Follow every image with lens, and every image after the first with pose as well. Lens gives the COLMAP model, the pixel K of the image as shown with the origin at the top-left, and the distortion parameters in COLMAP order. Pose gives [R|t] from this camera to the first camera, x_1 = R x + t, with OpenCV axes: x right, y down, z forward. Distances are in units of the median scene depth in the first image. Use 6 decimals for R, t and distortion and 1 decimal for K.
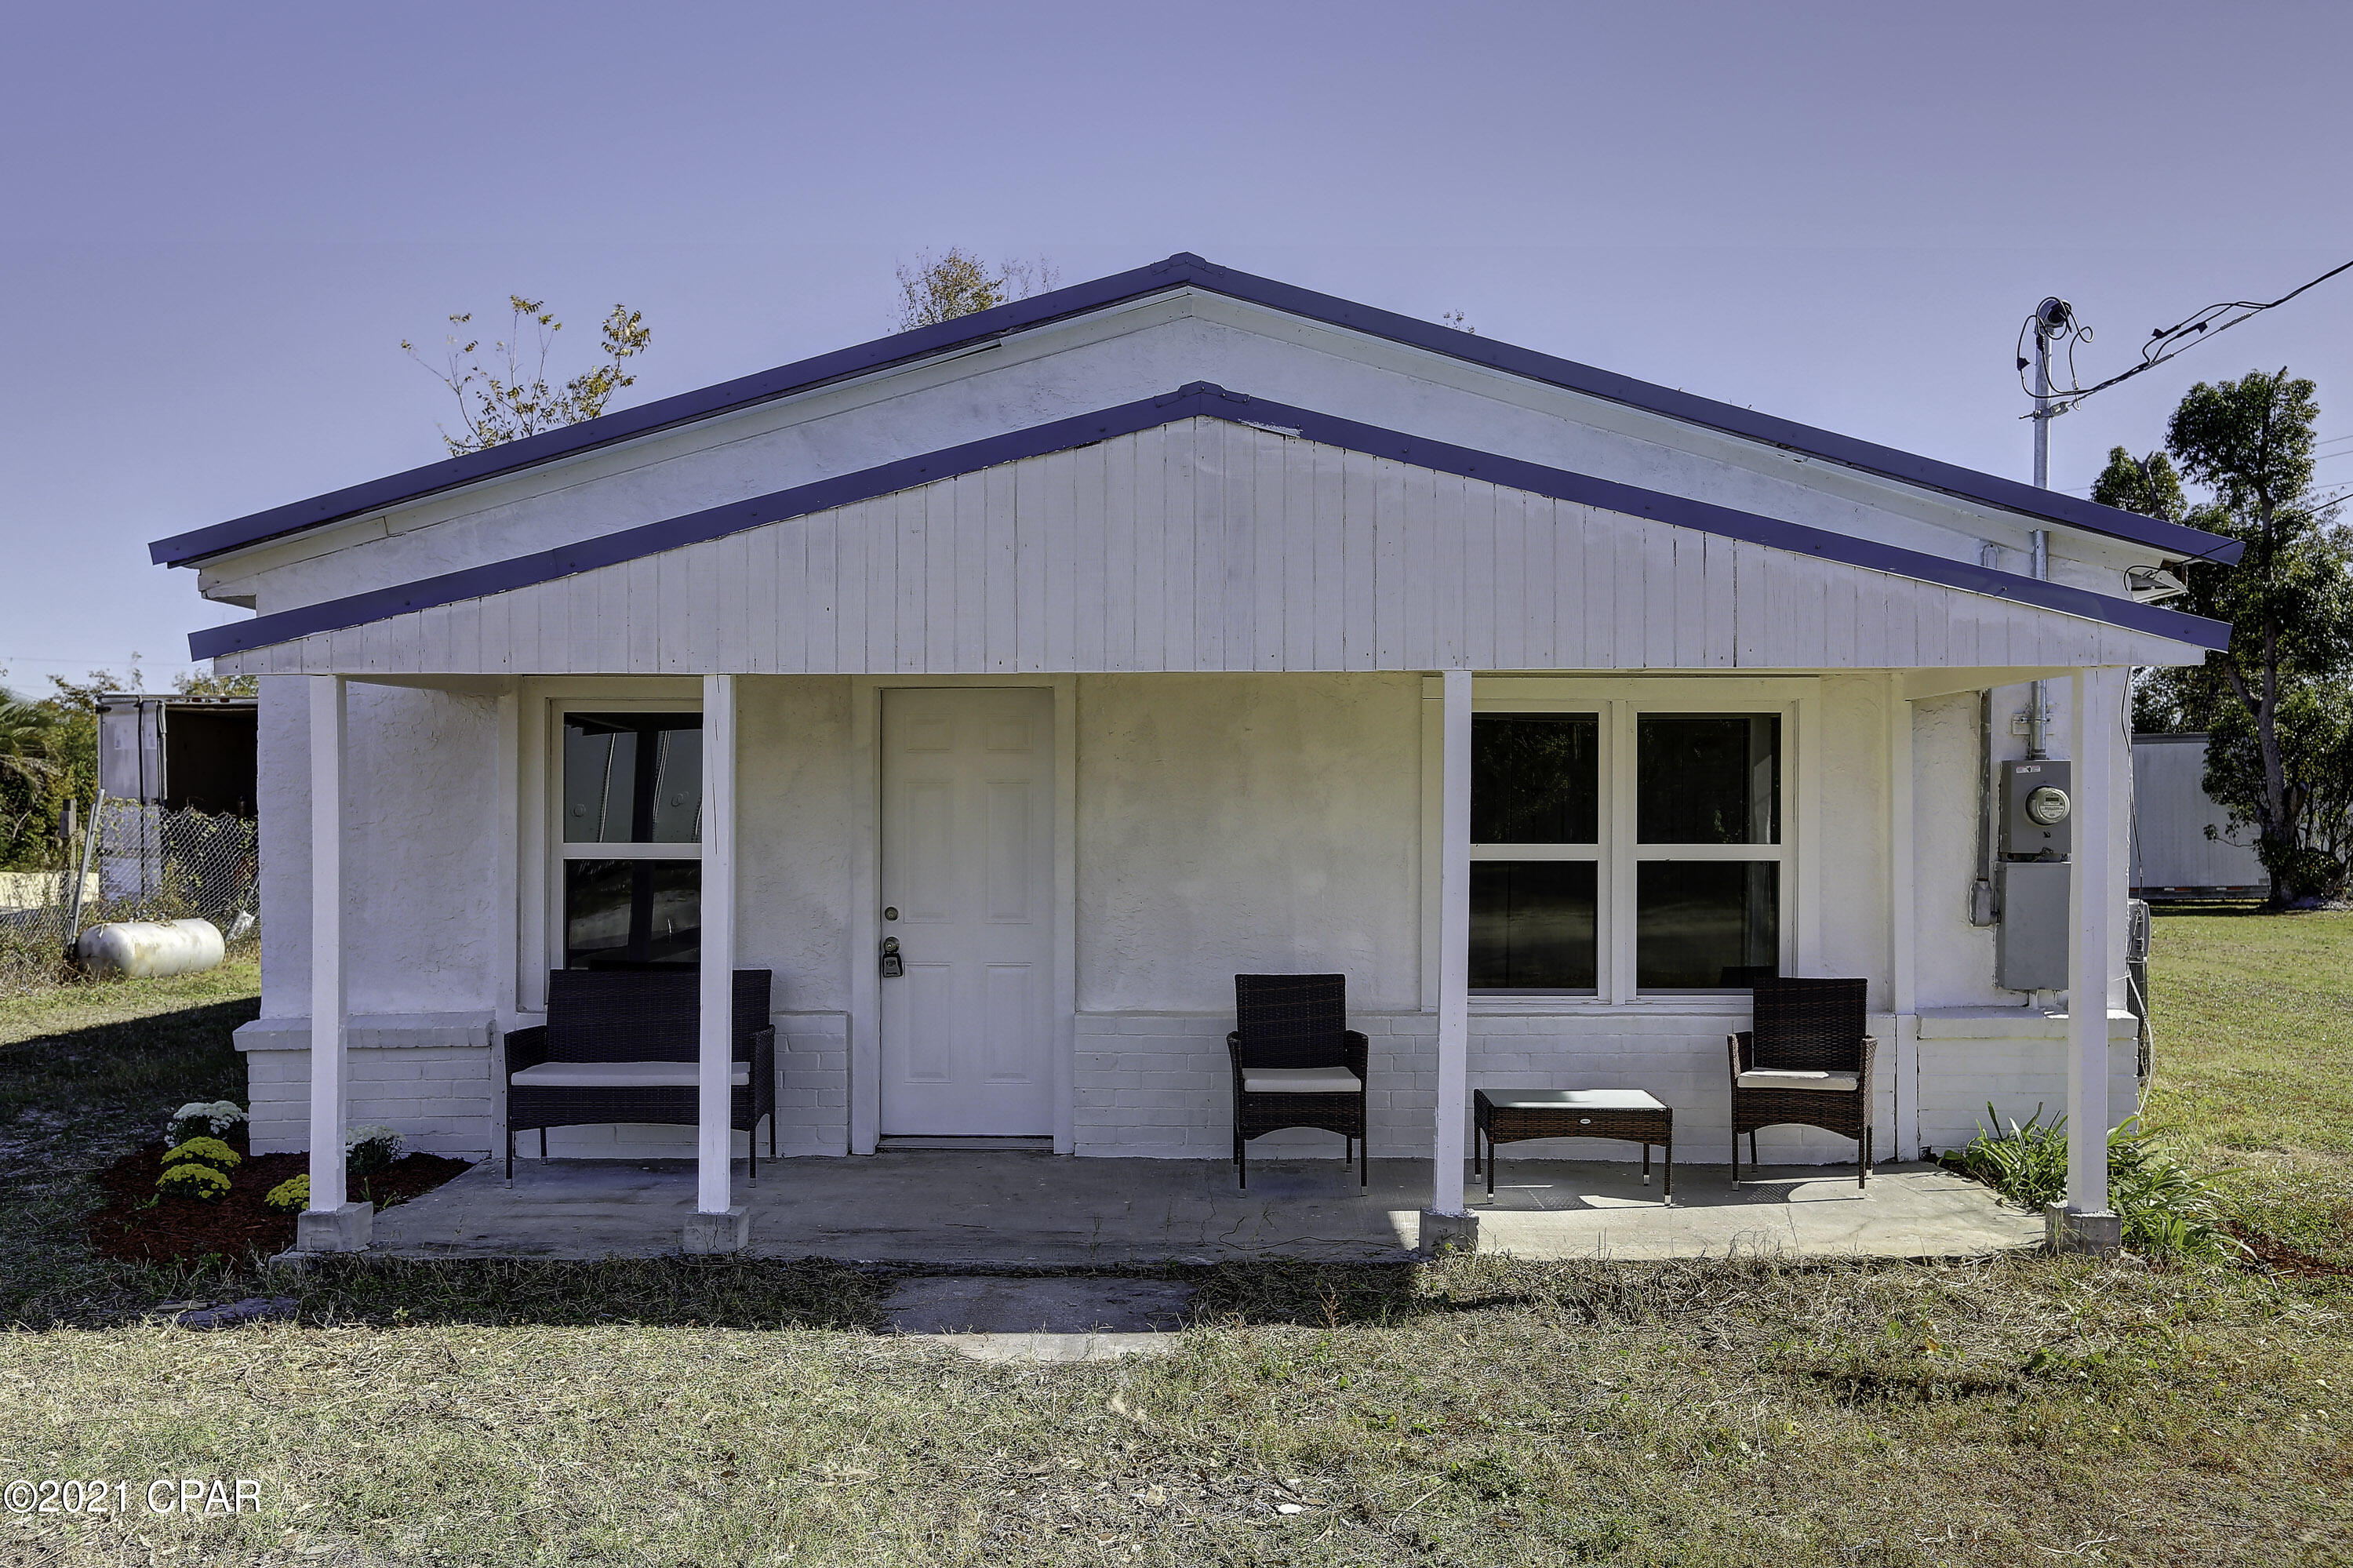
lens RADIAL K [[2048.9, 0, 1171.9], [0, 2048.9, 804.1], [0, 0, 1]] dist [0.032337, 0.017468]
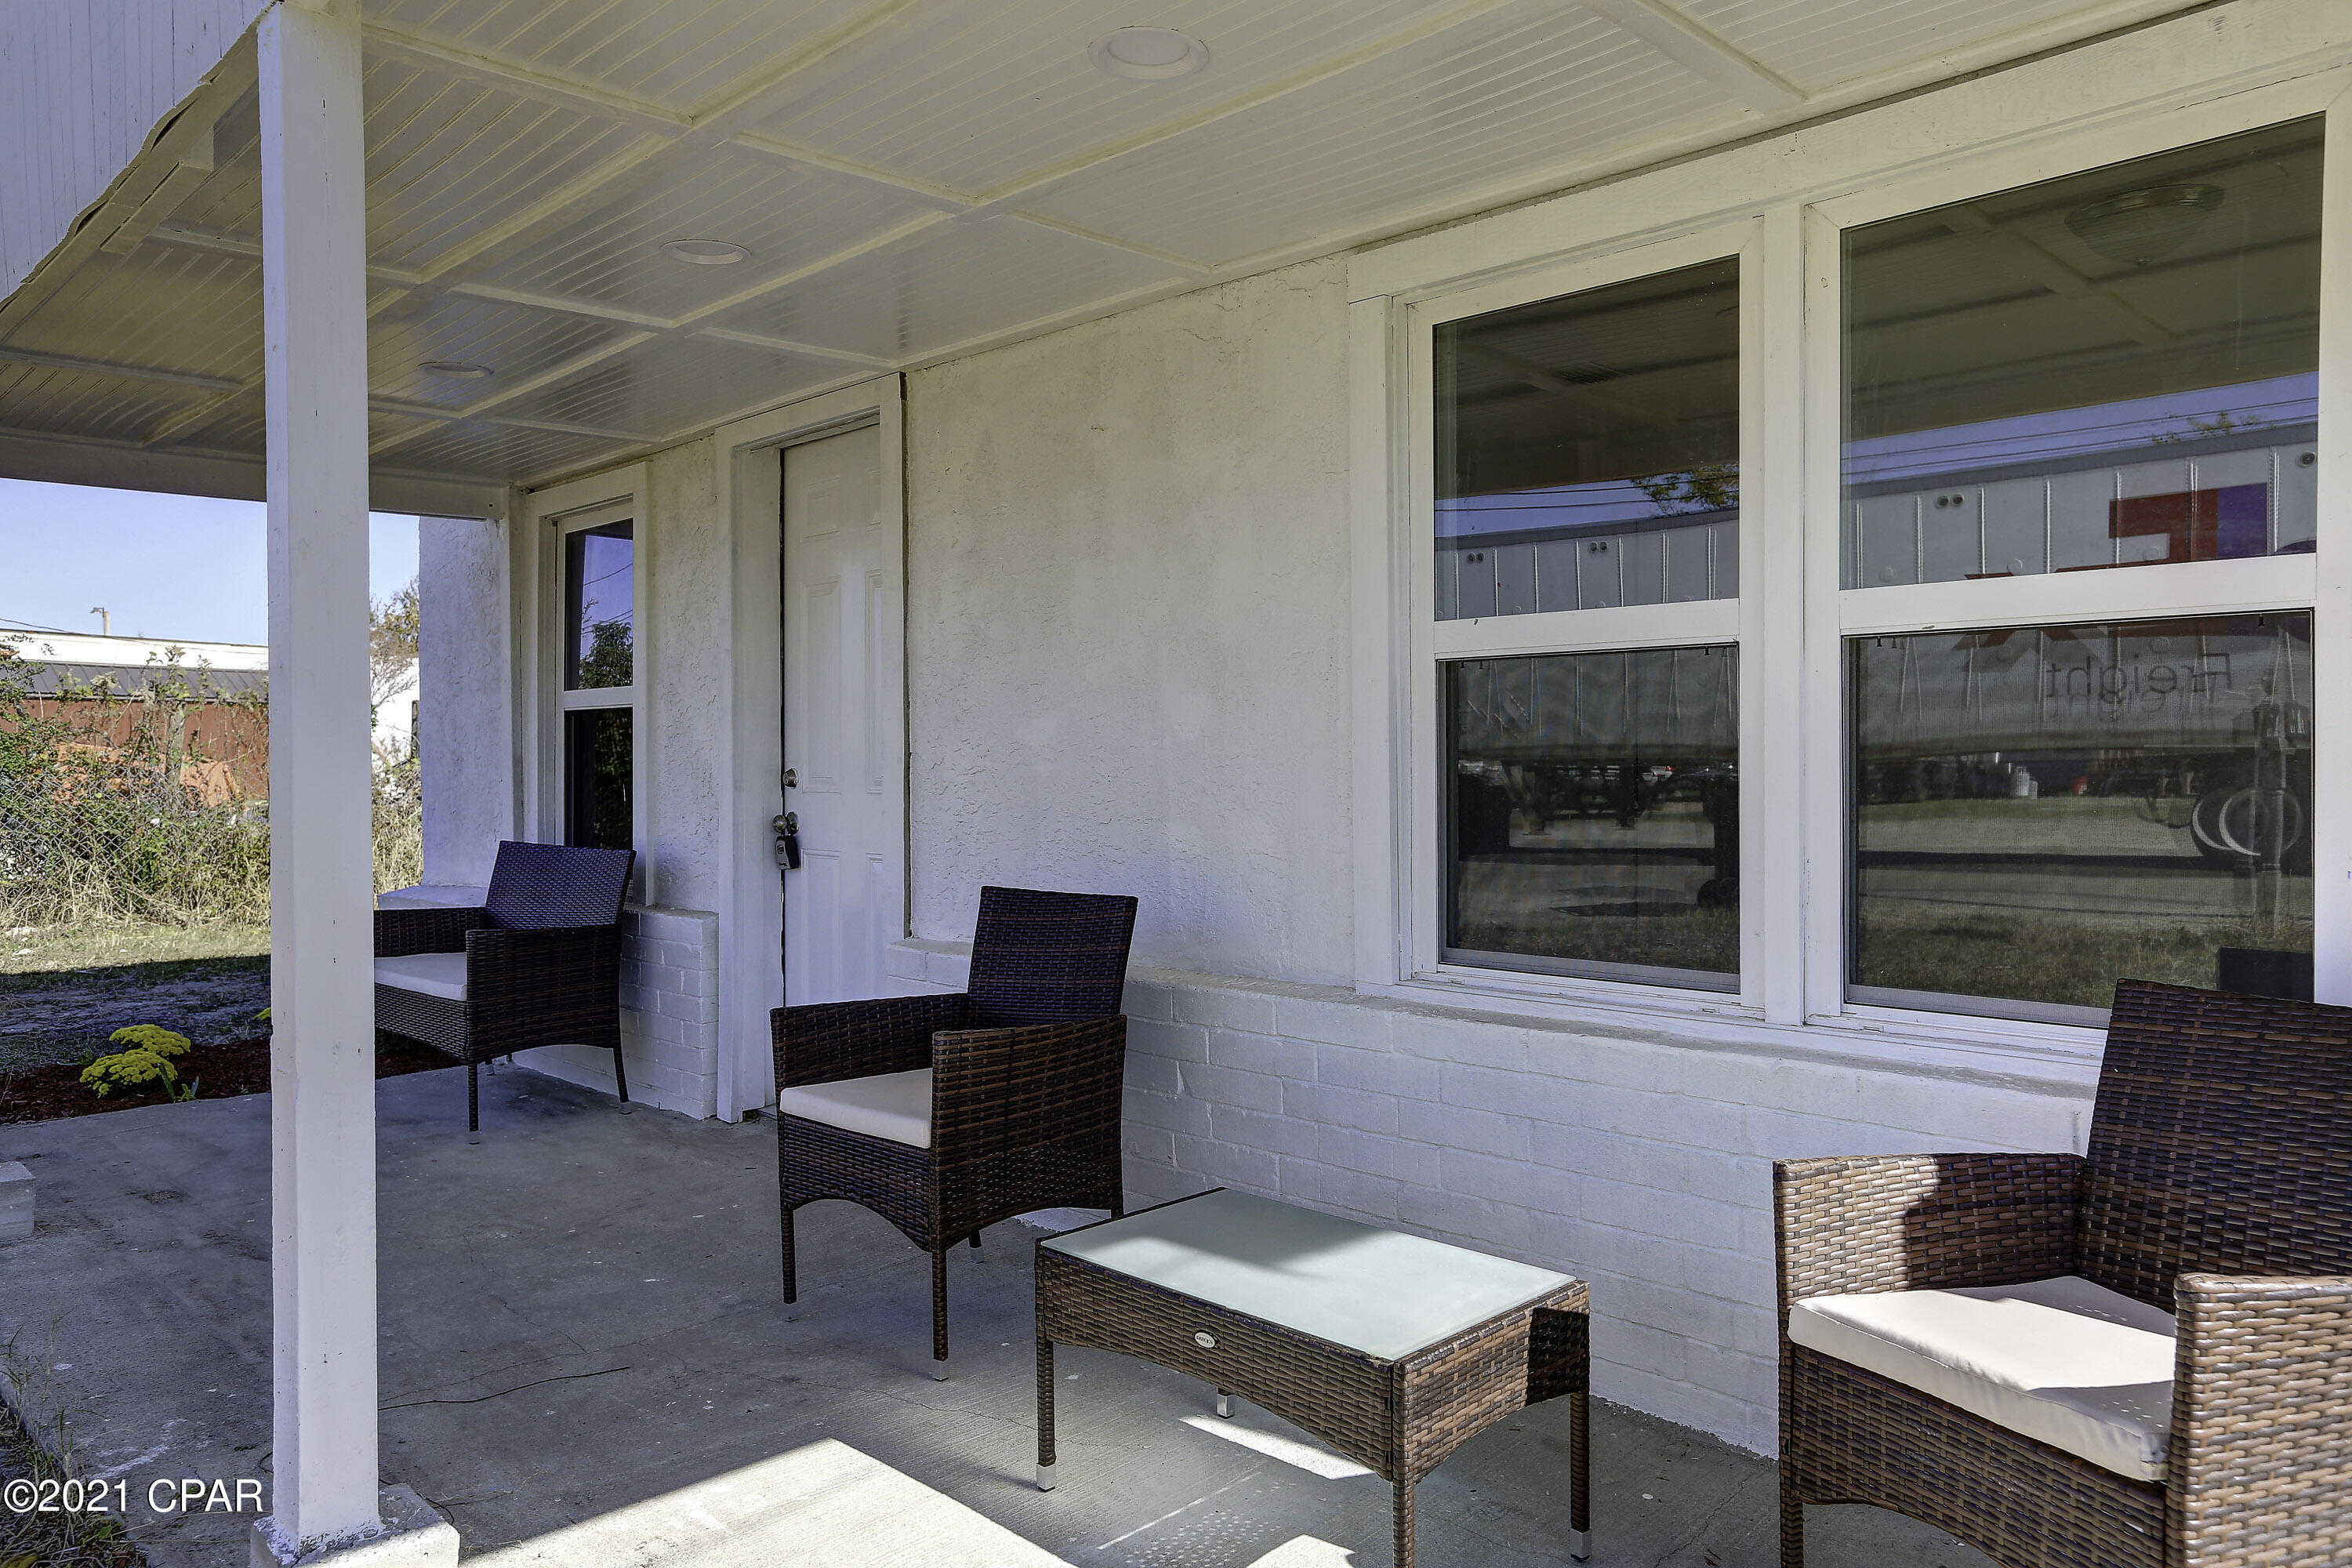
lens RADIAL K [[1640.2, 0, 1192.3], [0, 1640.2, 779.3], [0, 0, 1]] dist [0.001598, -0.001300]
pose [[0.705693, 0.002703, -0.708513, 0.354572], [0.004860, 0.999951, 0.008655, 0.050559], [0.708501, -0.009551, 0.705645, 0.715322]]
